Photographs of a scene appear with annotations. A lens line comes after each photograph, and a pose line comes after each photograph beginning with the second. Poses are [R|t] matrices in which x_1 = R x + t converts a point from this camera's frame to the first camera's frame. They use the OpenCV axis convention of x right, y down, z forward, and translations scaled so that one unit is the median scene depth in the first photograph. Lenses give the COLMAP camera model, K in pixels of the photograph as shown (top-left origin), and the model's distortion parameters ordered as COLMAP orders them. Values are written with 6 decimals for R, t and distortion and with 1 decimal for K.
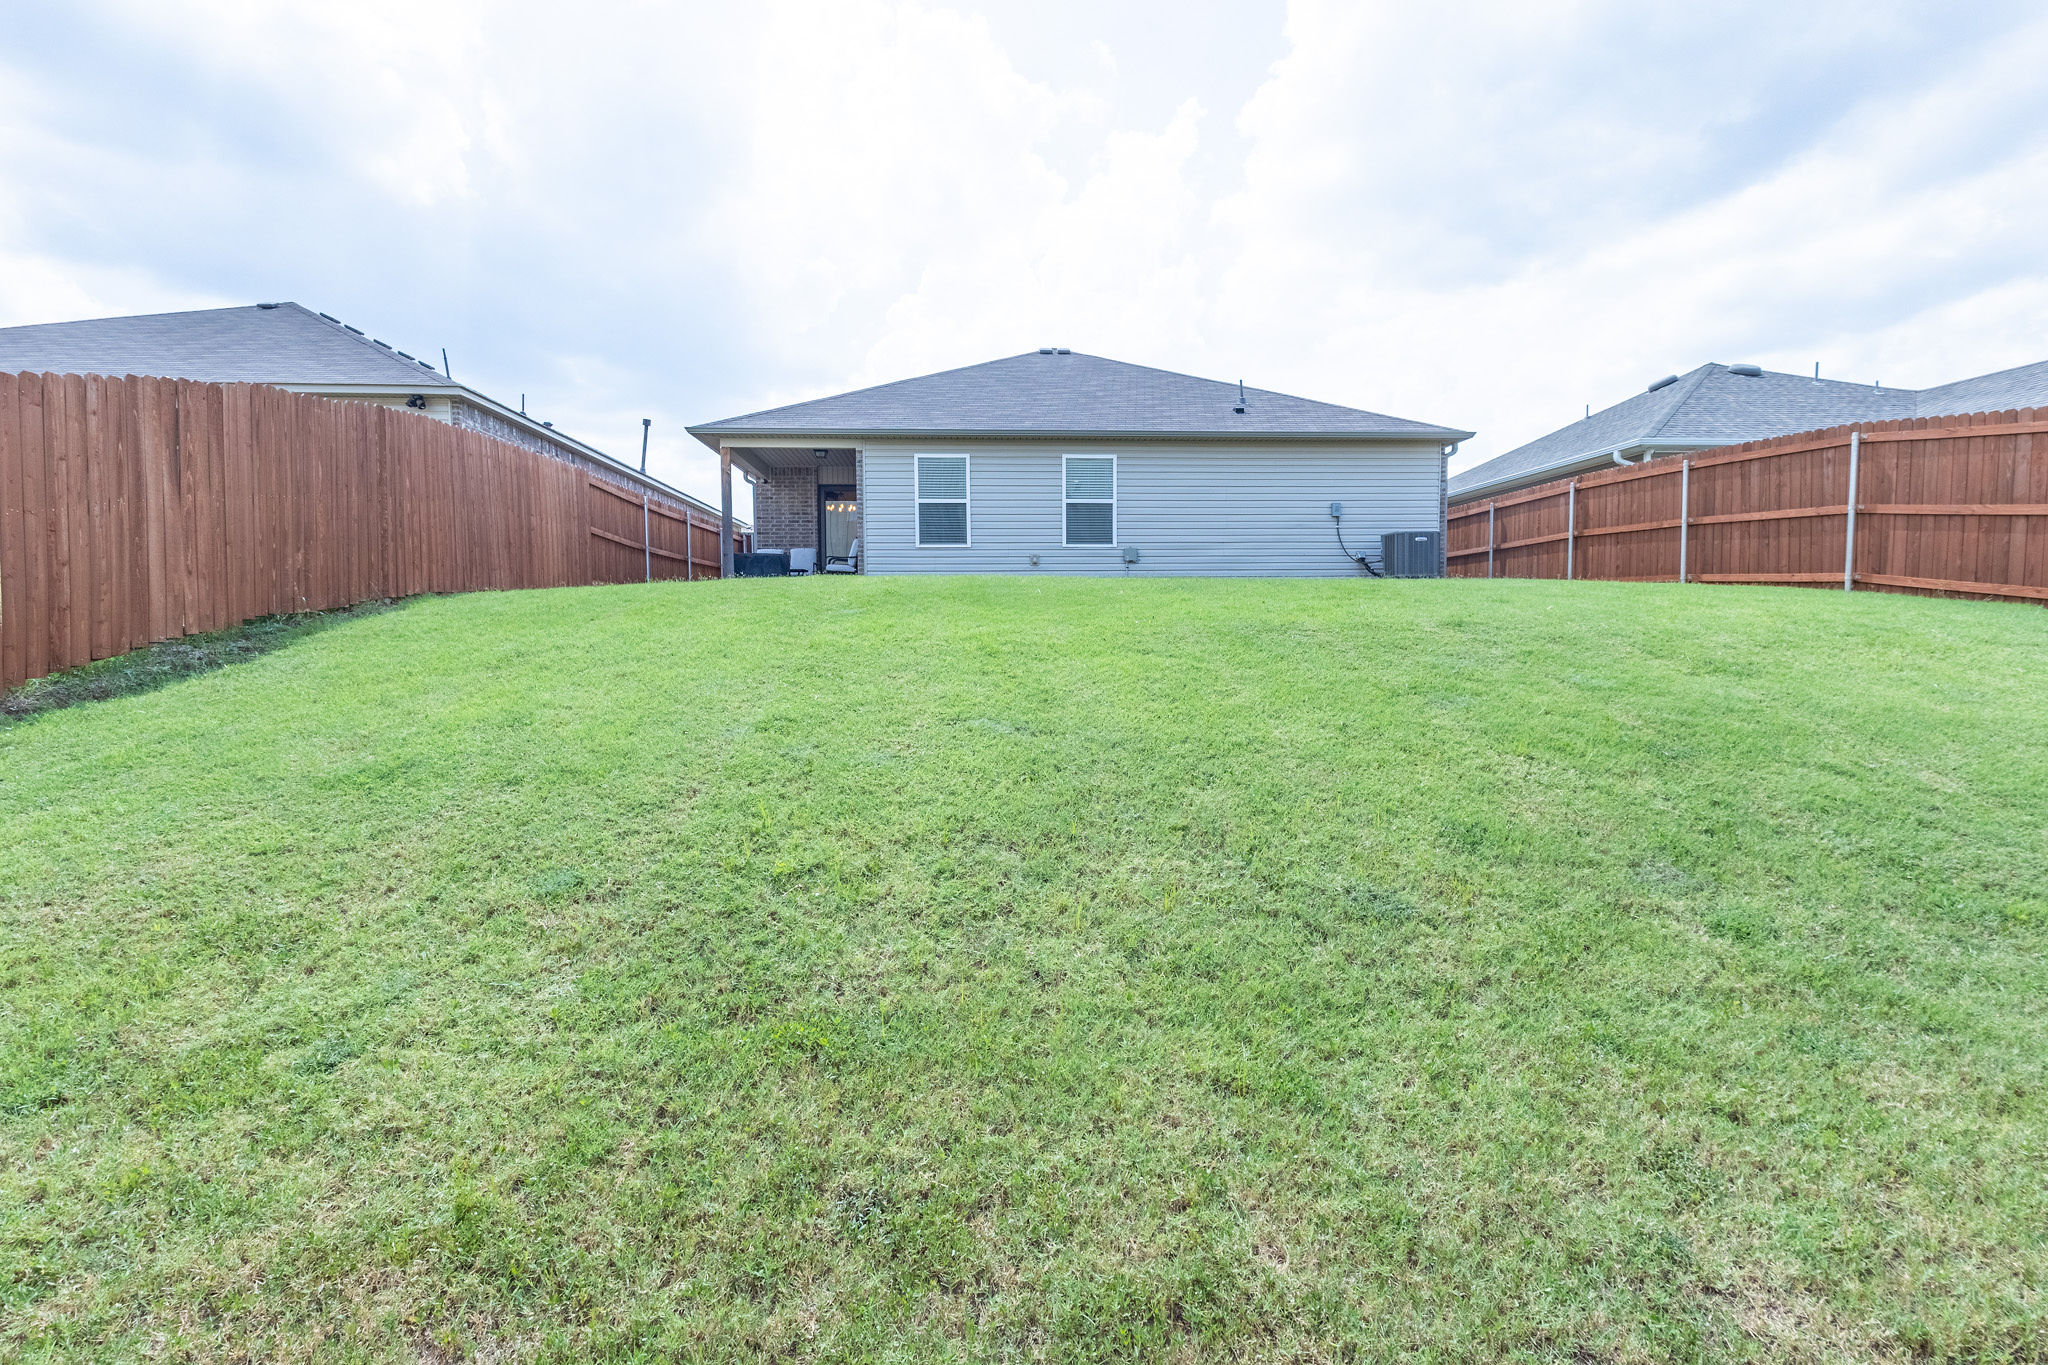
lens RADIAL K [[961.3, 0, 1022.2], [0, 961.3, 653.0], [0, 0, 1]] dist [0.001772, 0.000339]
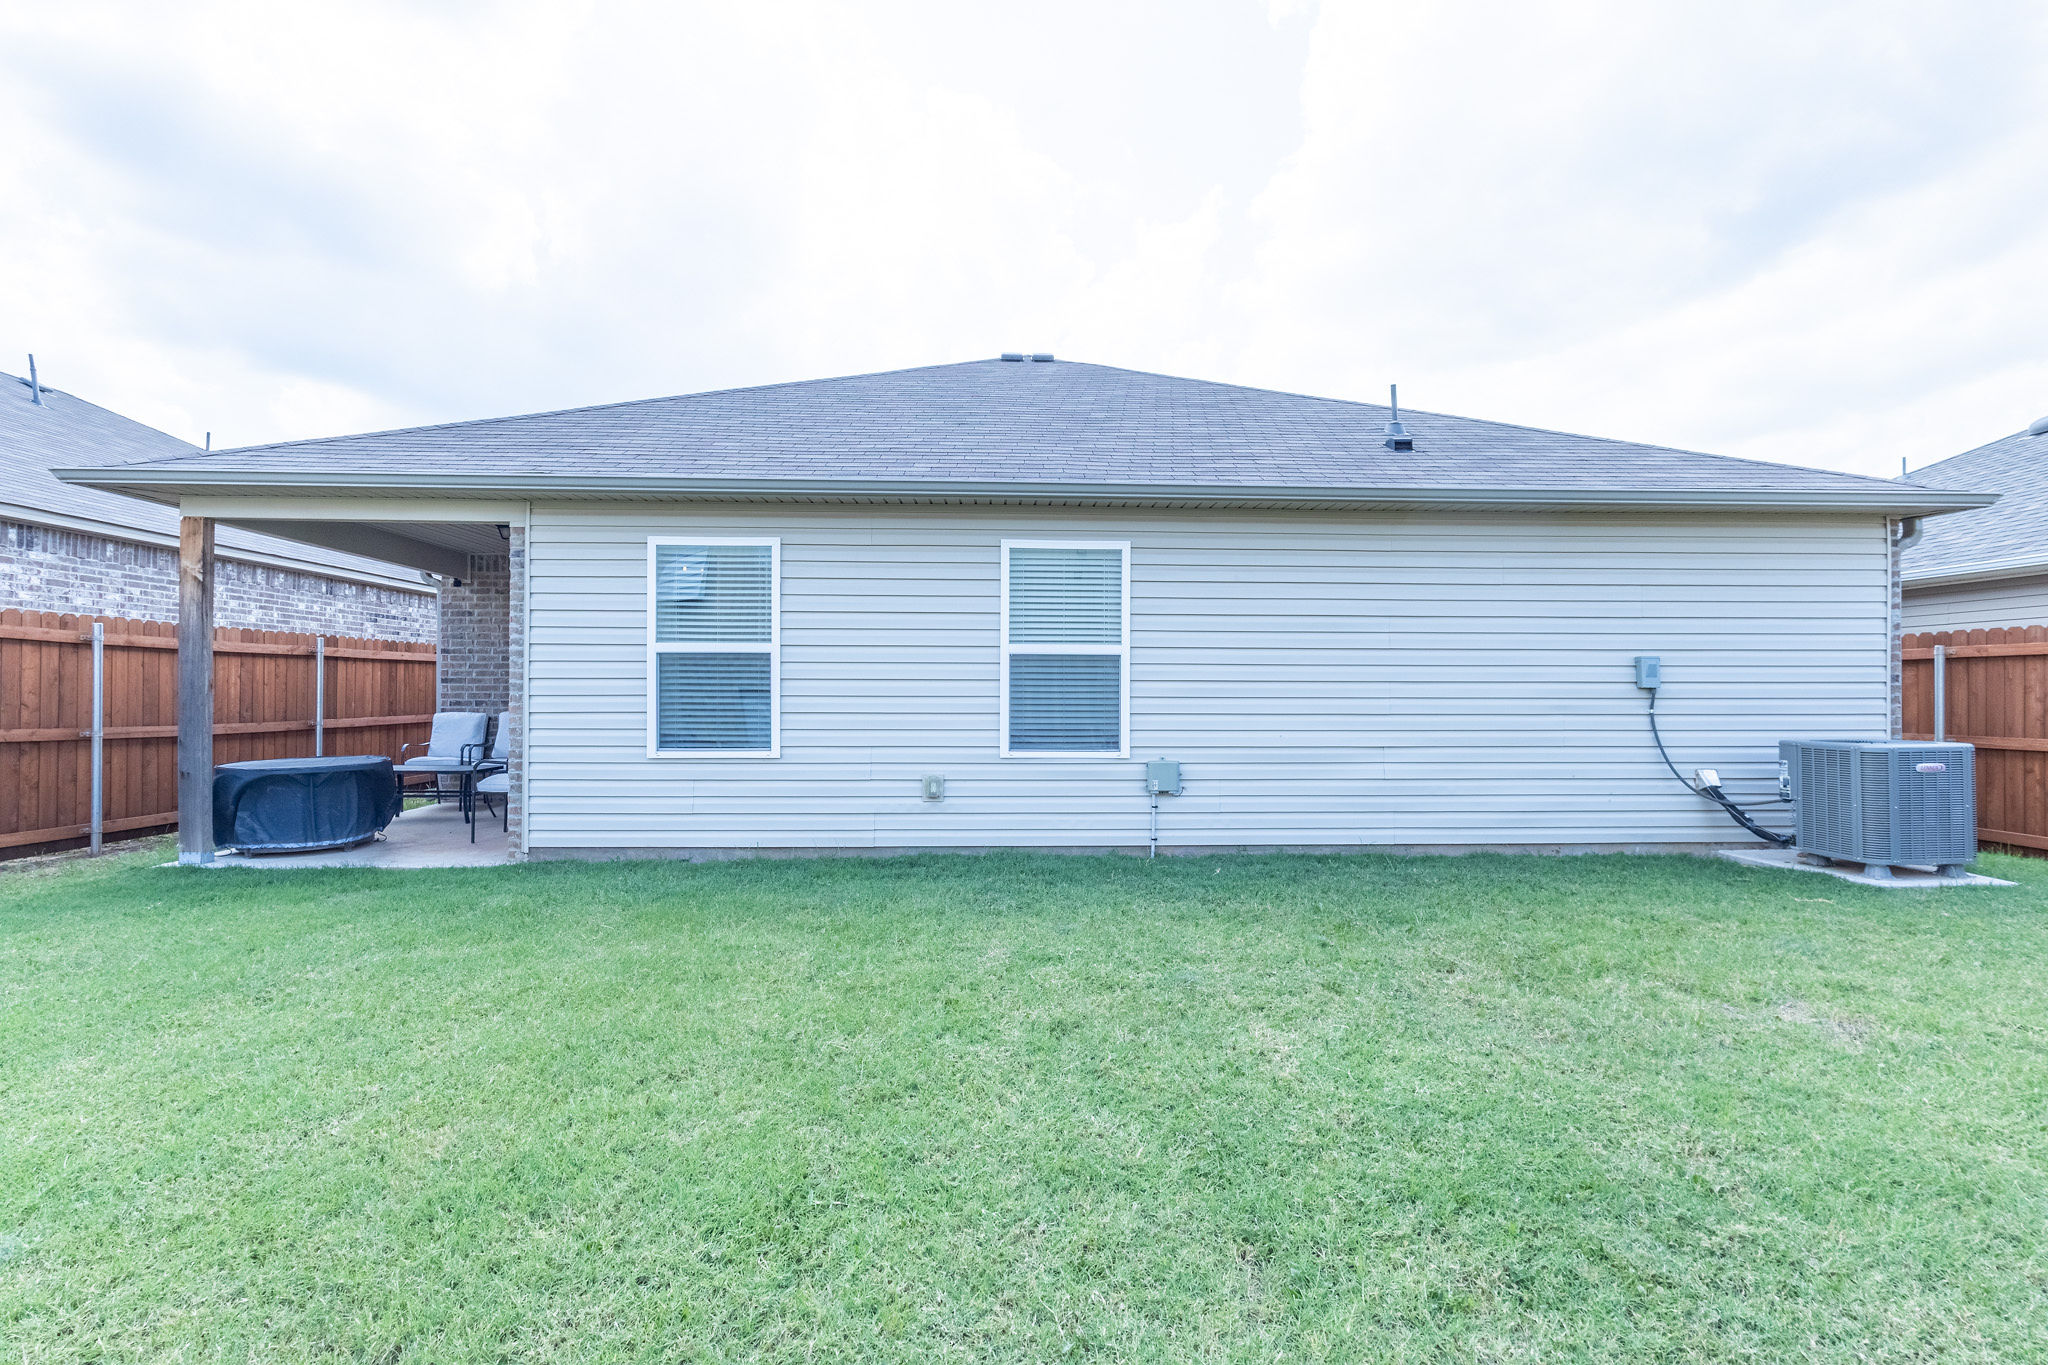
lens RADIAL K [[937.7, 0, 1024.0], [0, 937.7, 682.5], [0, 0, 1]] dist [0.001645, 0.000841]
pose [[0.999766, 0.009456, -0.019463, 0.058892], [-0.010252, 0.999098, -0.041213, -0.124296], [0.019055, 0.041403, 0.998961, 0.579584]]
